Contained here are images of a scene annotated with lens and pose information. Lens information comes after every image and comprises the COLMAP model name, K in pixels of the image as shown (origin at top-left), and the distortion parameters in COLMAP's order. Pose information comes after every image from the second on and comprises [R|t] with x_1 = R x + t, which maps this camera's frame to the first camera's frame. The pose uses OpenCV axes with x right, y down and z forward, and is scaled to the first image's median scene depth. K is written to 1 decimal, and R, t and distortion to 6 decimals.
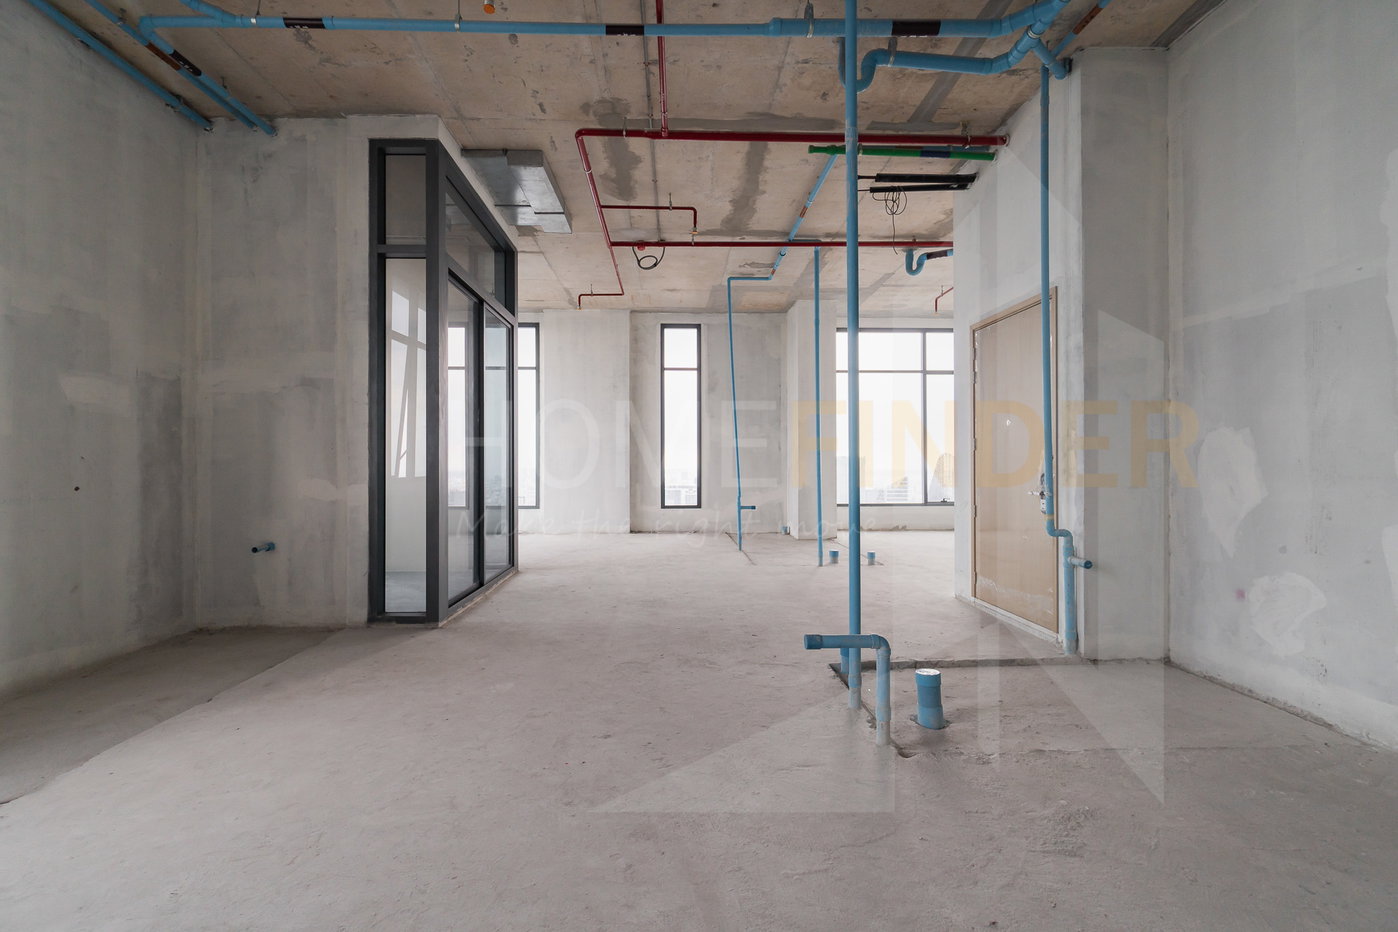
lens RADIAL K [[633.9, 0, 720.5], [0, 633.9, 462.9], [0, 0, 1]] dist [0.000145, -0.000806]
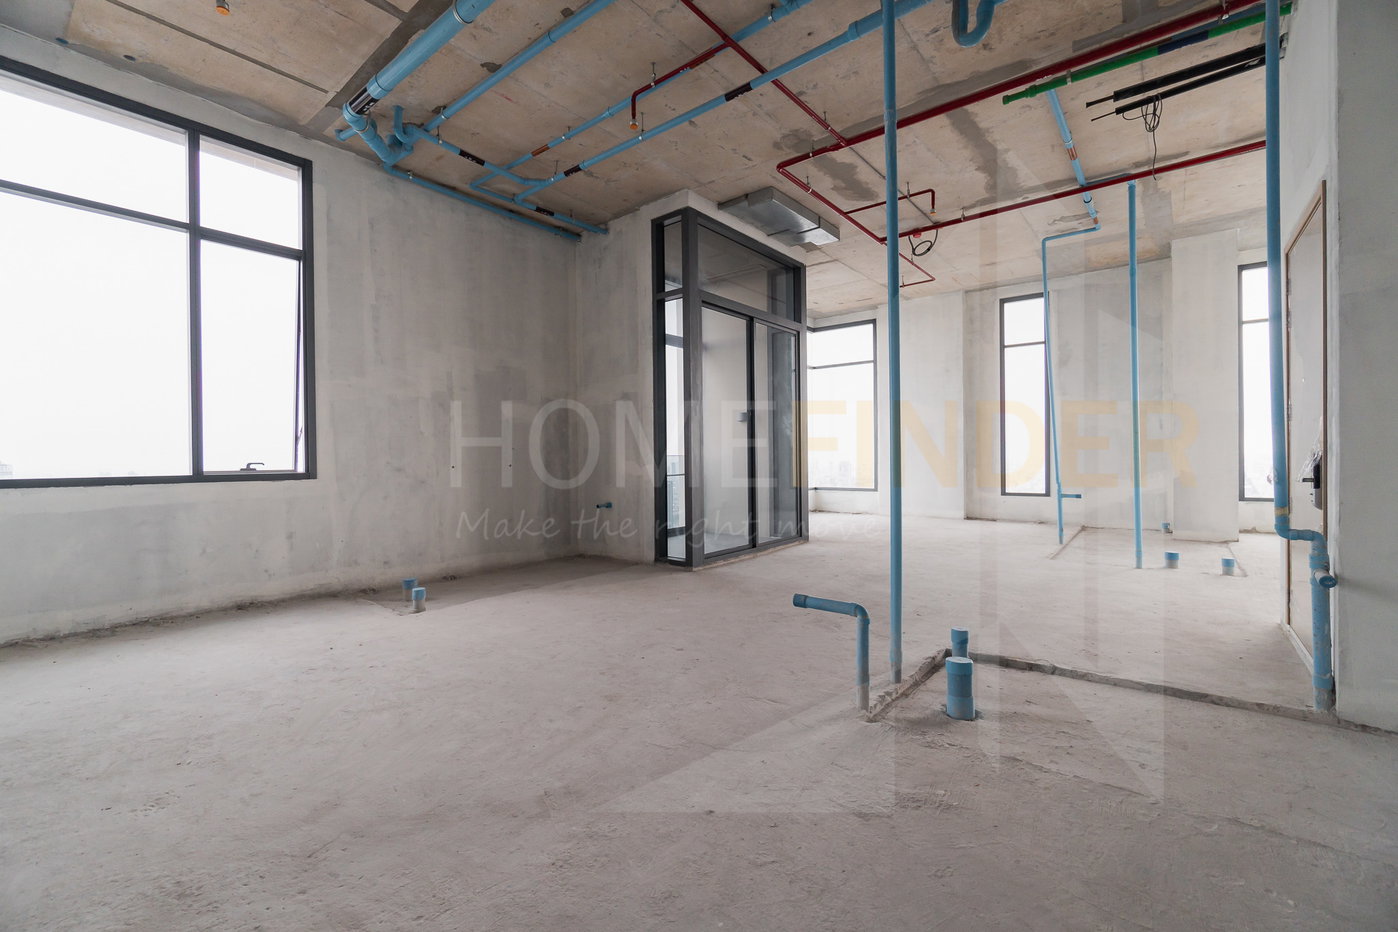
lens RADIAL K [[633.9, 0, 720.5], [0, 633.9, 462.9], [0, 0, 1]] dist [0.000145, -0.000806]
pose [[0.745469, 0.000395, -0.666540, 0.499312], [0.012133, 0.999826, 0.014163, 0.011518], [0.666430, -0.018645, 0.745335, 0.040375]]
